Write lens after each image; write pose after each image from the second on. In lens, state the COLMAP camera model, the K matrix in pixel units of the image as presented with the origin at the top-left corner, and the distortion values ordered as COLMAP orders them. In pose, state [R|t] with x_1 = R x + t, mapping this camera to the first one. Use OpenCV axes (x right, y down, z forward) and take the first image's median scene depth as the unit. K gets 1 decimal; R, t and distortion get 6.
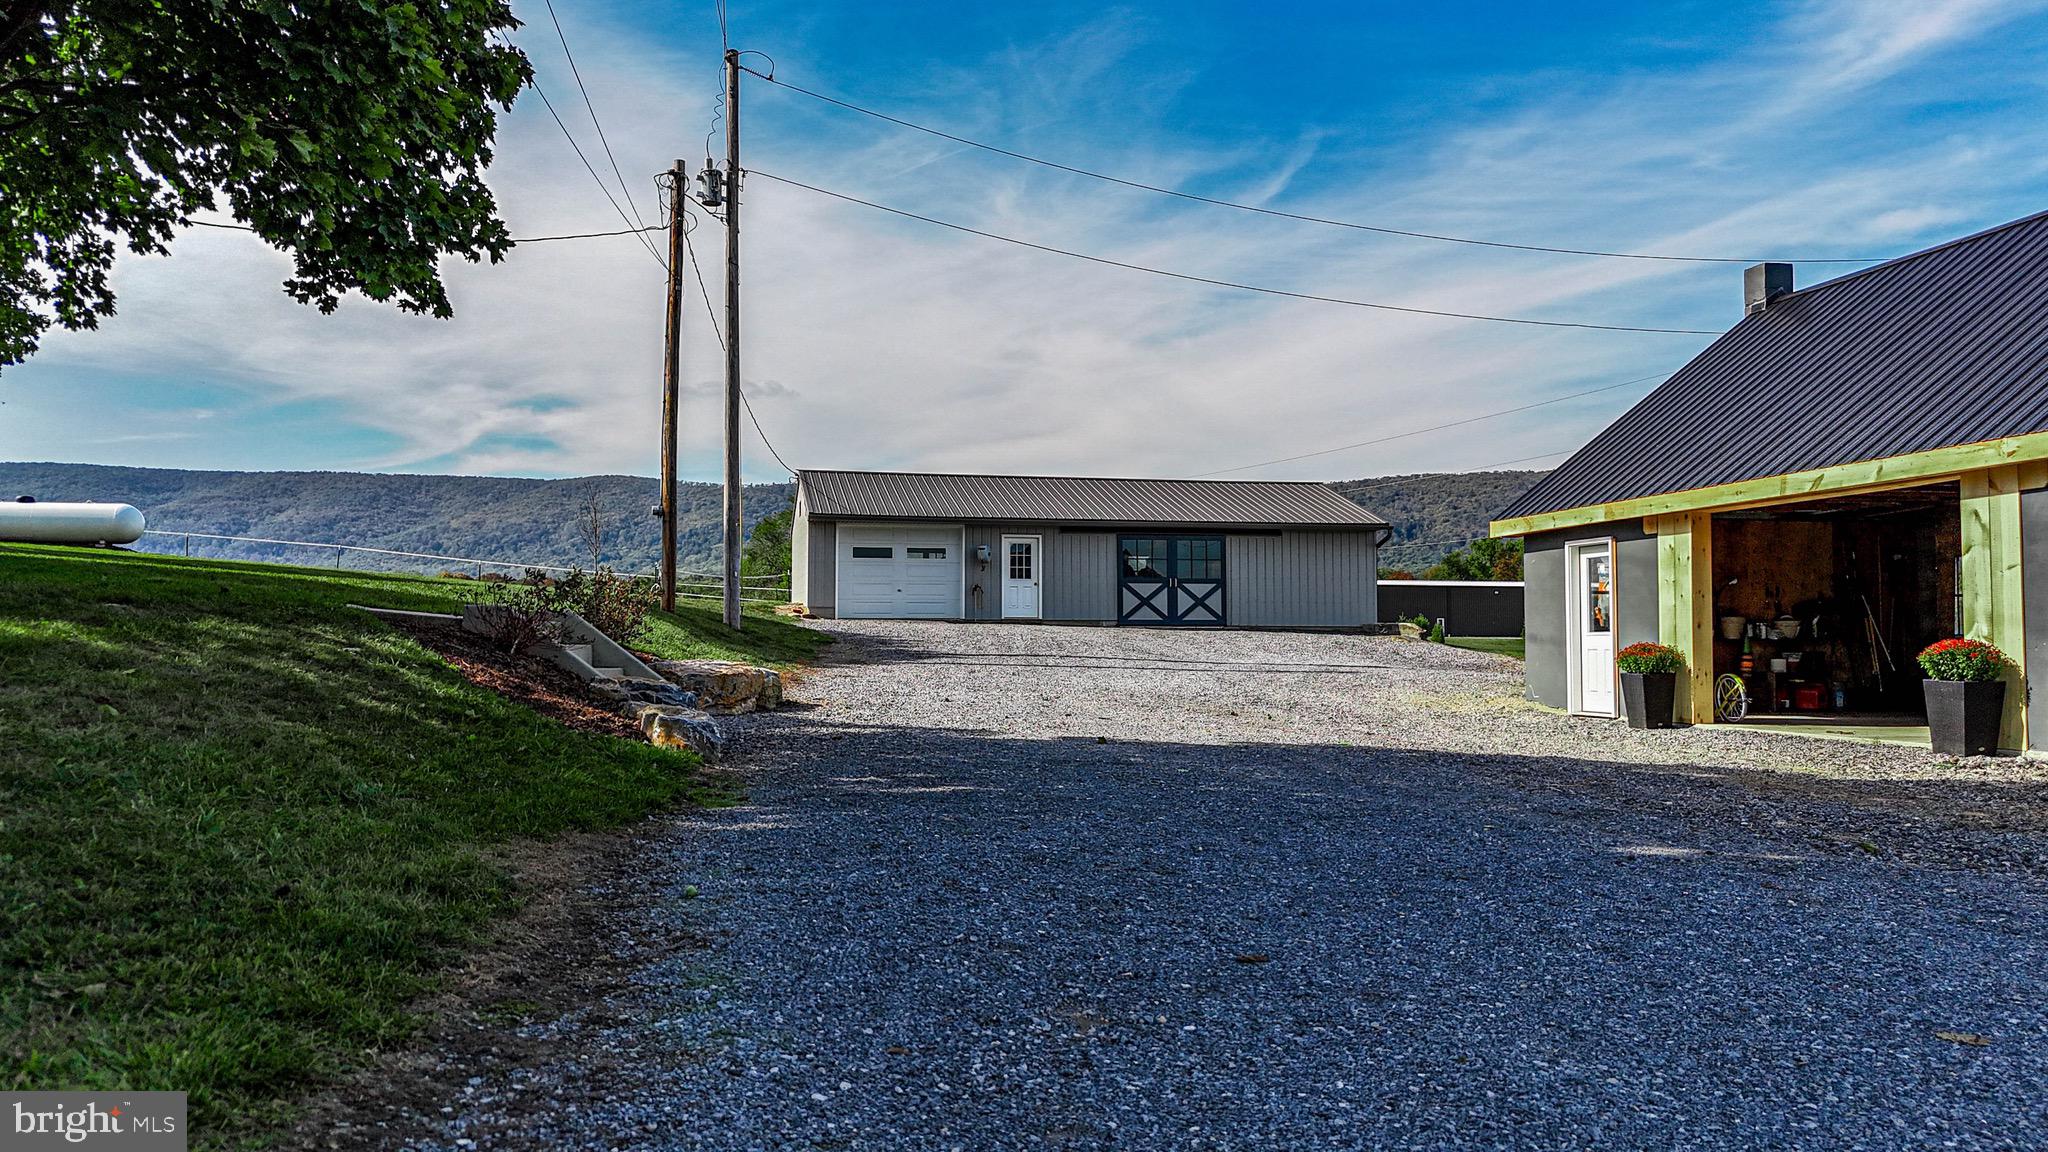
lens RADIAL K [[1503.5, 0, 1010.6], [0, 1503.5, 587.2], [0, 0, 1]] dist [0.068742, -0.062825]
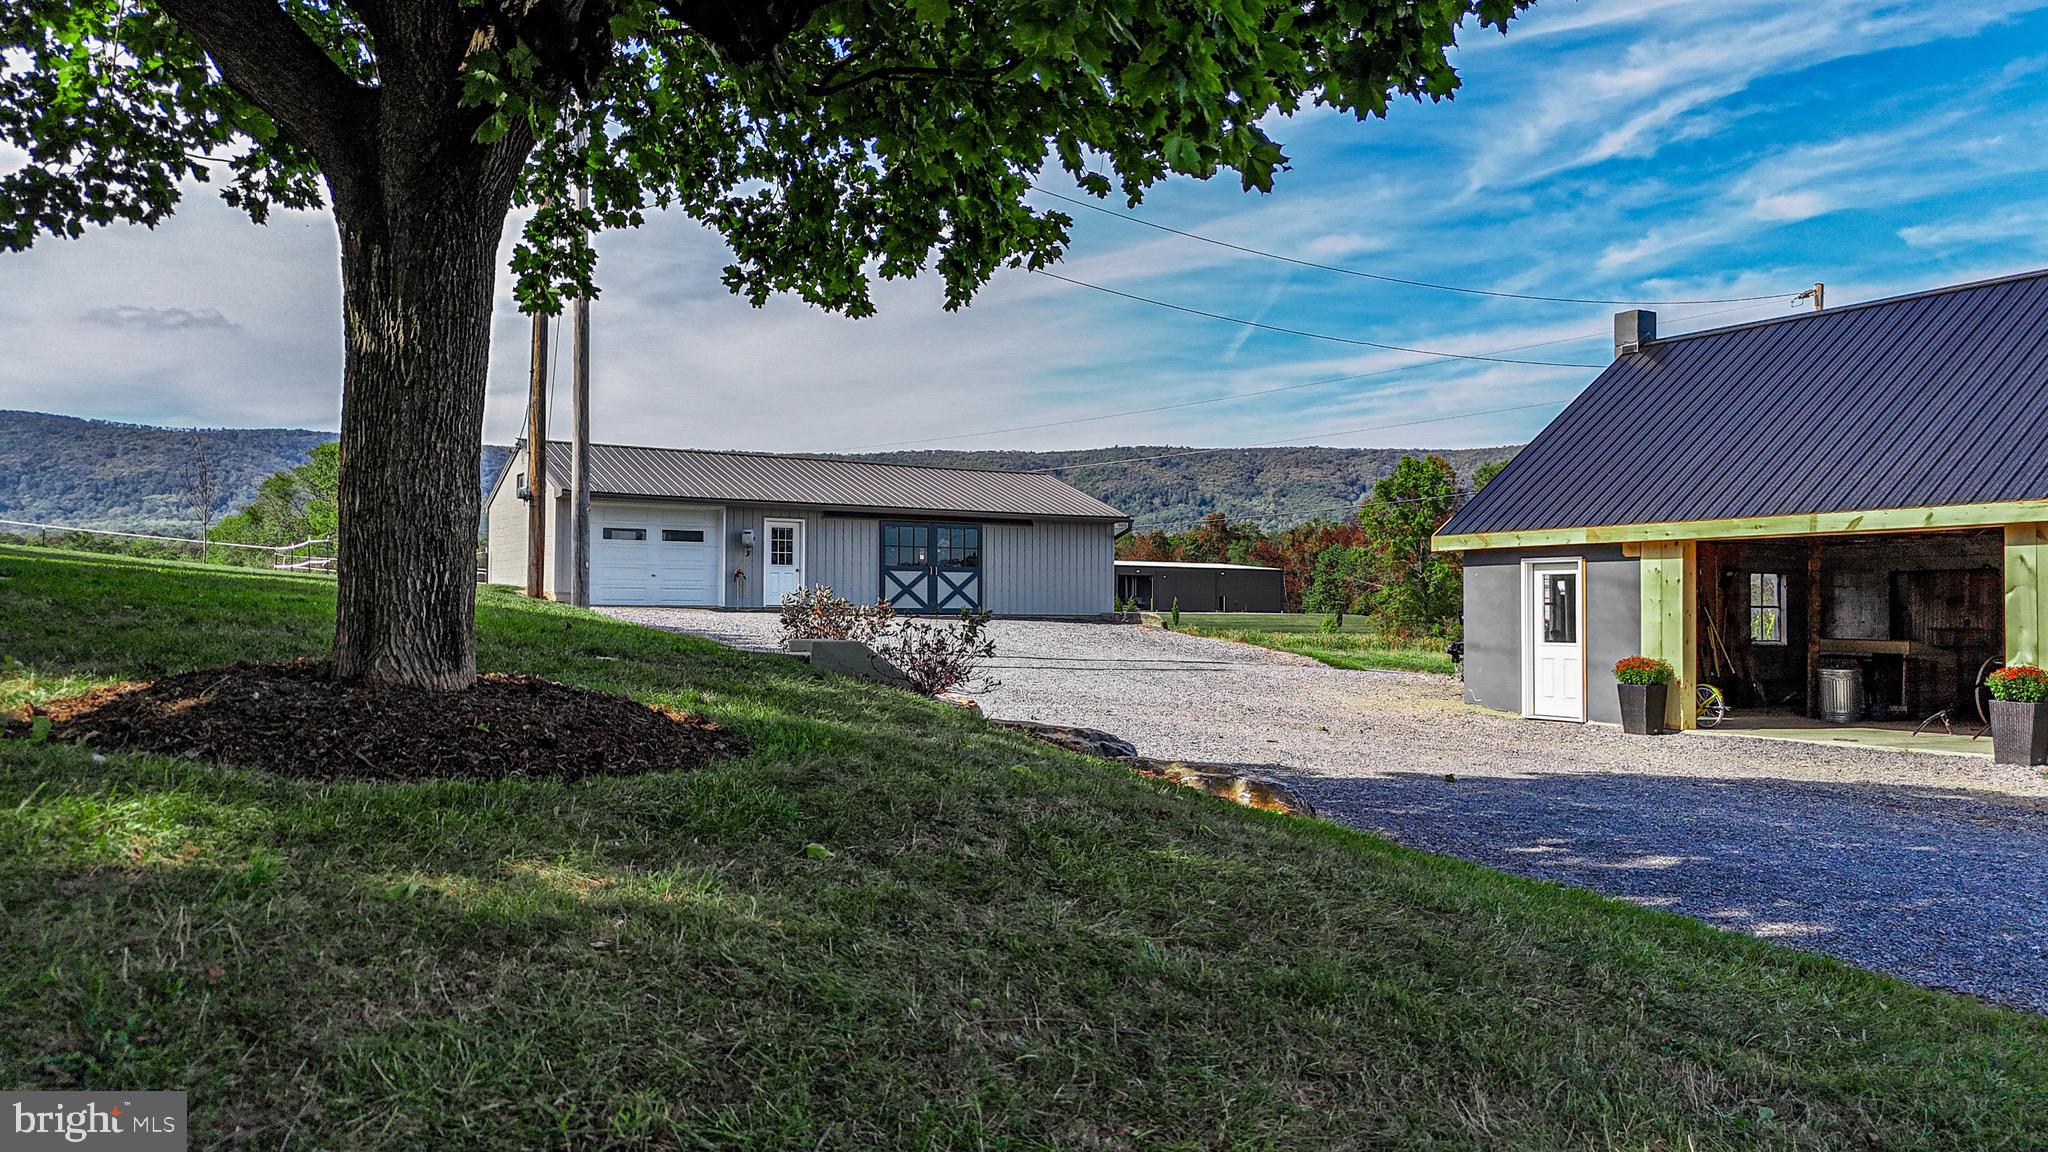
lens RADIAL K [[1495.1, 0, 1041.2], [0, 1495.1, 600.2], [0, 0, 1]] dist [0.087728, -0.075578]
pose [[0.944502, 0.006763, 0.328436, -0.151341], [-0.016466, 0.999506, 0.026772, -0.011335], [-0.328092, -0.030694, 0.944147, 0.043680]]
